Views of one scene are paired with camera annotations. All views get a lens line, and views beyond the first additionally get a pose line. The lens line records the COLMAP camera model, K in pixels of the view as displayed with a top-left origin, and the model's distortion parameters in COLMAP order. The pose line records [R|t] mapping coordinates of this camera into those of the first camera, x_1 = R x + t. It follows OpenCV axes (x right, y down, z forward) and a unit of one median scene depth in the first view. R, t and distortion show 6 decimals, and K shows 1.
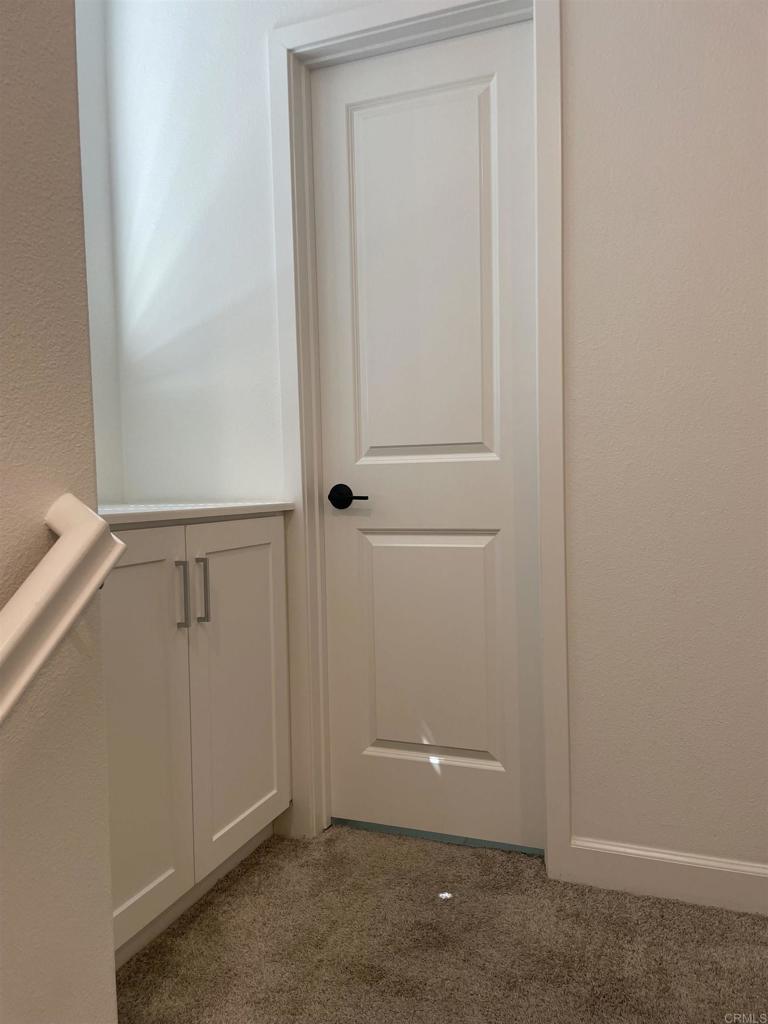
lens RADIAL K [[782.9, 0, 384.0], [0, 782.9, 512.4], [0, 0, 1]] dist [-0.078726, -0.006390]
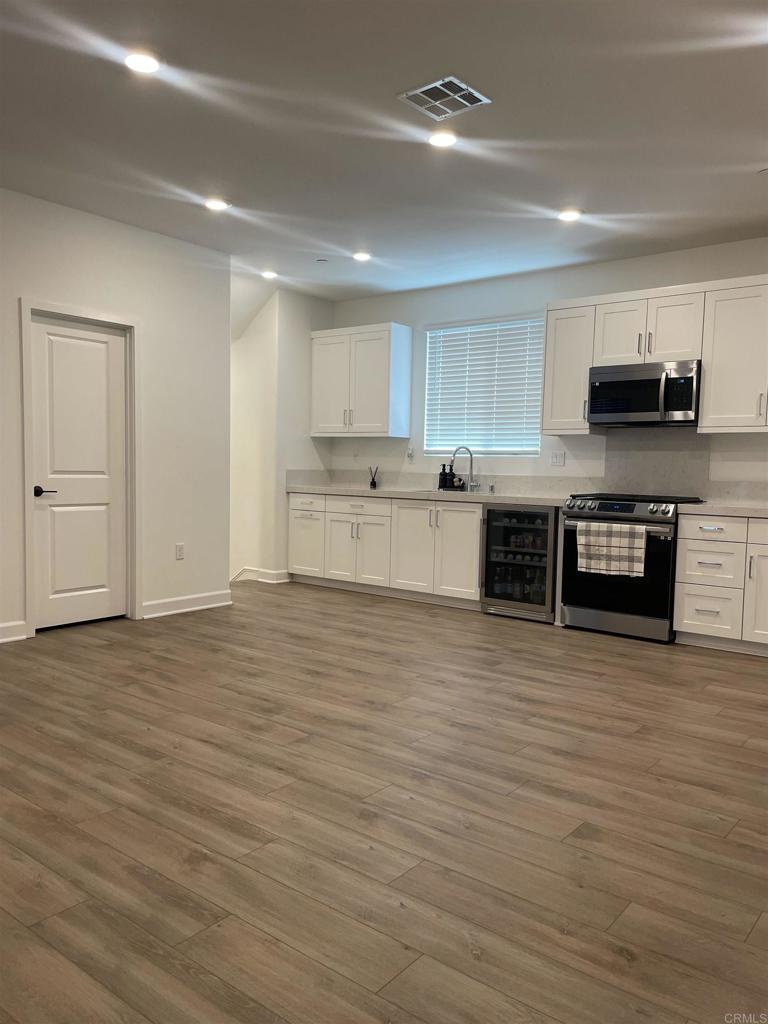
lens RADIAL K [[782.9, 0, 384.2], [0, 782.9, 513.8], [0, 0, 1]] dist [-0.078726, -0.006390]
pose [[0.304202, -0.029543, 0.952149, -1.991874], [-0.001041, 0.999508, 0.031345, -0.025742], [-0.952607, -0.010526, 0.304021, -0.709873]]
